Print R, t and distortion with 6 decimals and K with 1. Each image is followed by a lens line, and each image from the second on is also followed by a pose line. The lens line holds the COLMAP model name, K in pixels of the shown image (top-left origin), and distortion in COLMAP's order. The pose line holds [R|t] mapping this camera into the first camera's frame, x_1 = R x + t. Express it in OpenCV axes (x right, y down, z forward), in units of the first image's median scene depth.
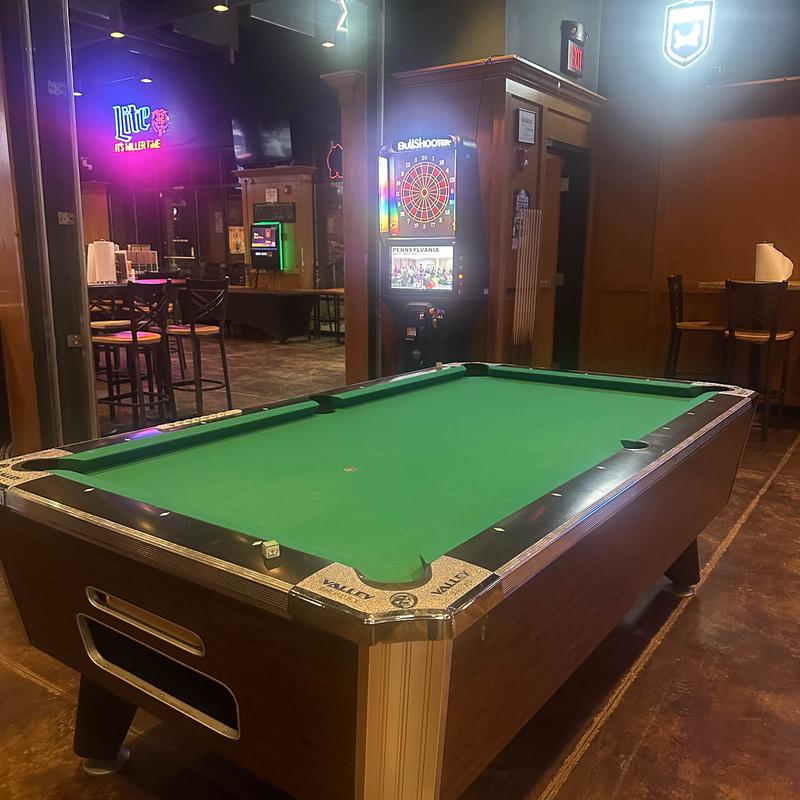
lens RADIAL K [[754.2, 0, 397.9], [0, 754.2, 415.1], [0, 0, 1]] dist [0.142860, -0.250272]
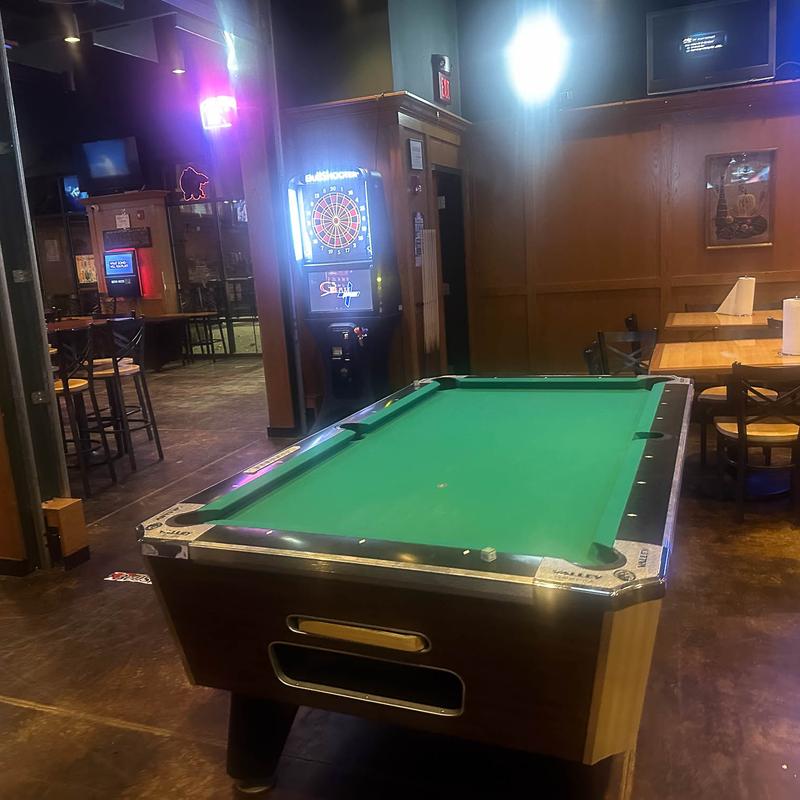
lens RADIAL K [[754.2, 0, 397.9], [0, 754.2, 415.1], [0, 0, 1]] dist [0.142860, -0.250272]
pose [[0.969508, -0.116293, 0.215709, -0.135371], [0.117439, 0.993051, 0.007546, -0.019499], [-0.215087, 0.018017, 0.976429, -0.048212]]
